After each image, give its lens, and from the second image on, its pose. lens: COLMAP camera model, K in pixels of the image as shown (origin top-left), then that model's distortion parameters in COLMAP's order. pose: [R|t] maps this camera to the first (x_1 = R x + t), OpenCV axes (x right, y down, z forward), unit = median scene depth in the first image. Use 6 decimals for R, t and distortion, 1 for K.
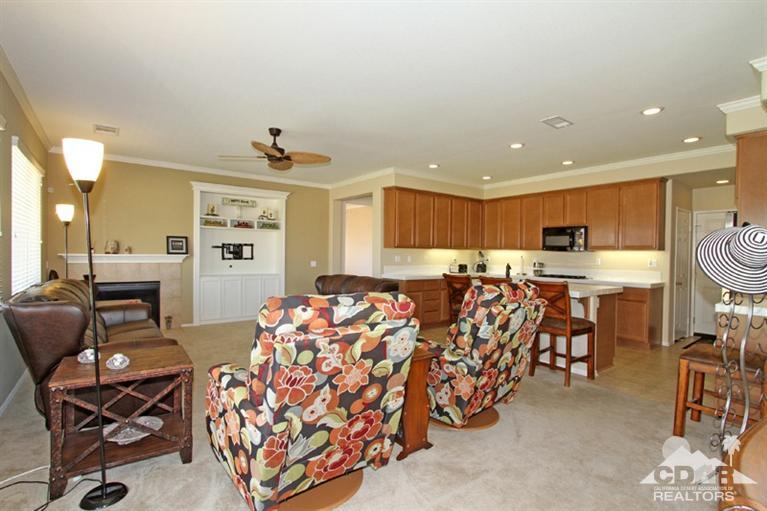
lens RADIAL K [[369.7, 0, 389.4], [0, 369.7, 260.5], [0, 0, 1]] dist [-0.015016, 0.003757]
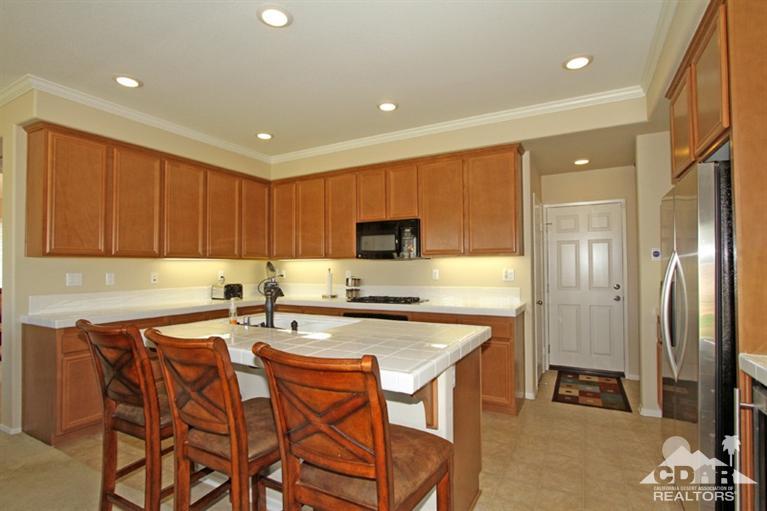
lens RADIAL K [[369.7, 0, 387.5], [0, 369.7, 262.2], [0, 0, 1]] dist [-0.015016, 0.003757]
pose [[0.915273, -0.014419, 0.402576, 0.211386], [0.027152, 0.999295, -0.025941, -0.003848], [-0.401918, 0.034674, 0.915019, 0.407928]]
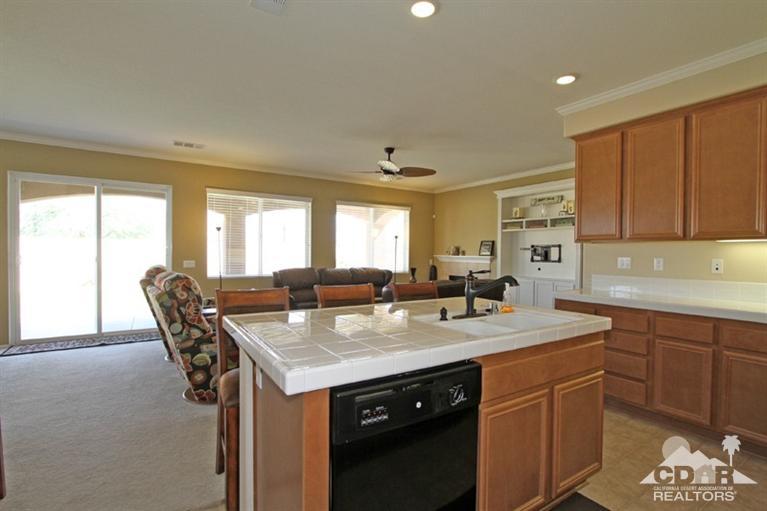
lens RADIAL K [[369.7, 0, 383.7], [0, 369.7, 255.0], [0, 0, 1]] dist [-0.015016, 0.003757]
pose [[-0.088379, -0.009205, -0.996044, 0.587179], [-0.029874, 0.999532, -0.006587, -0.002554], [0.995639, 0.029174, -0.088613, 0.727754]]
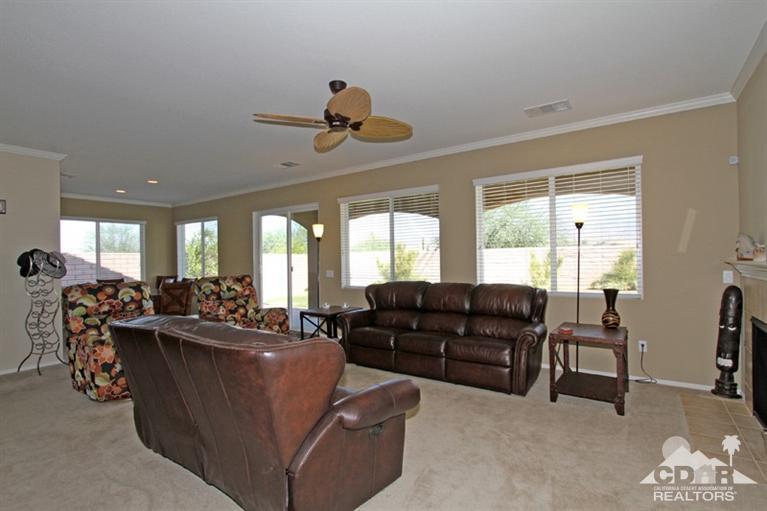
lens RADIAL K [[379.0, 0, 396.9], [0, 379.0, 258.4], [0, 0, 1]] dist [-0.019204, 0.001008]
pose [[-0.951261, 0.000790, -0.308386, -0.128576], [-0.001332, 0.999977, 0.006672, -0.018996], [0.308384, 0.006758, -0.951238, 1.141504]]
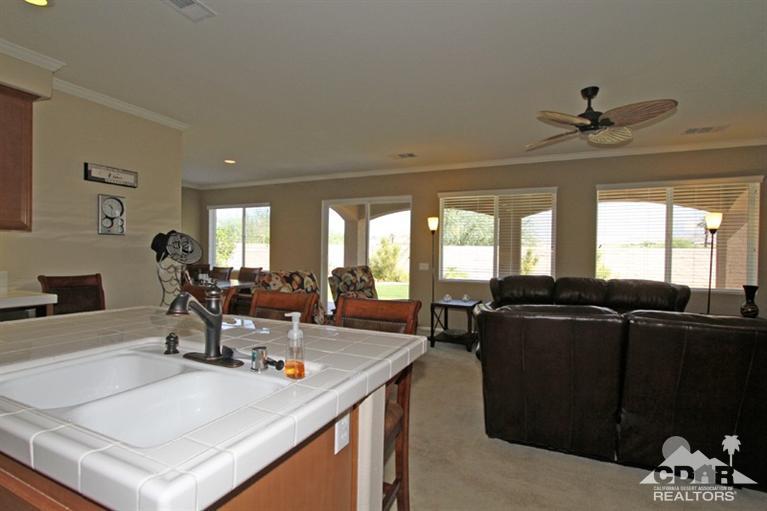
lens RADIAL K [[369.7, 0, 390.2], [0, 369.7, 255.6], [0, 0, 1]] dist [-0.015016, 0.003757]
pose [[-0.876389, -0.025405, -0.480933, 0.265114], [-0.034663, 0.999345, 0.010375, -0.008449], [0.480354, 0.025763, -0.876696, 0.974516]]
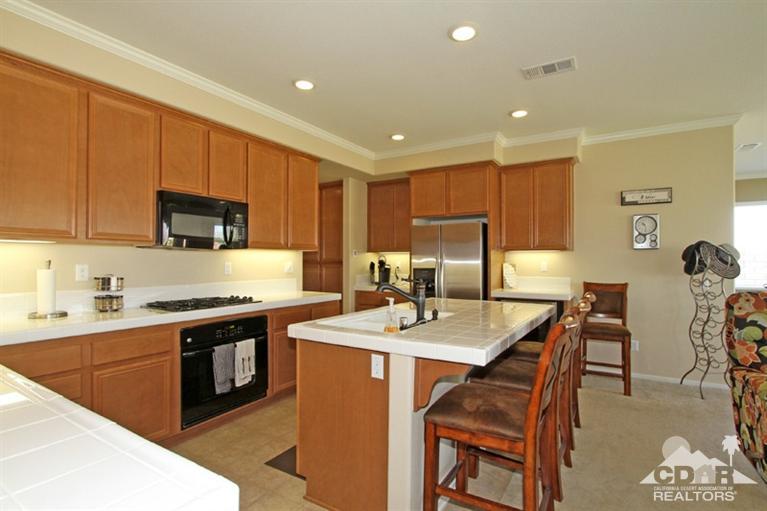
lens RADIAL K [[379.0, 0, 381.4], [0, 379.0, 254.8], [0, 0, 1]] dist [-0.019204, 0.001008]
pose [[-0.352929, -0.004970, 0.935637, -0.063626], [0.009193, 0.999919, 0.008779, -0.019307], [-0.935605, 0.011700, -0.352854, 0.933976]]
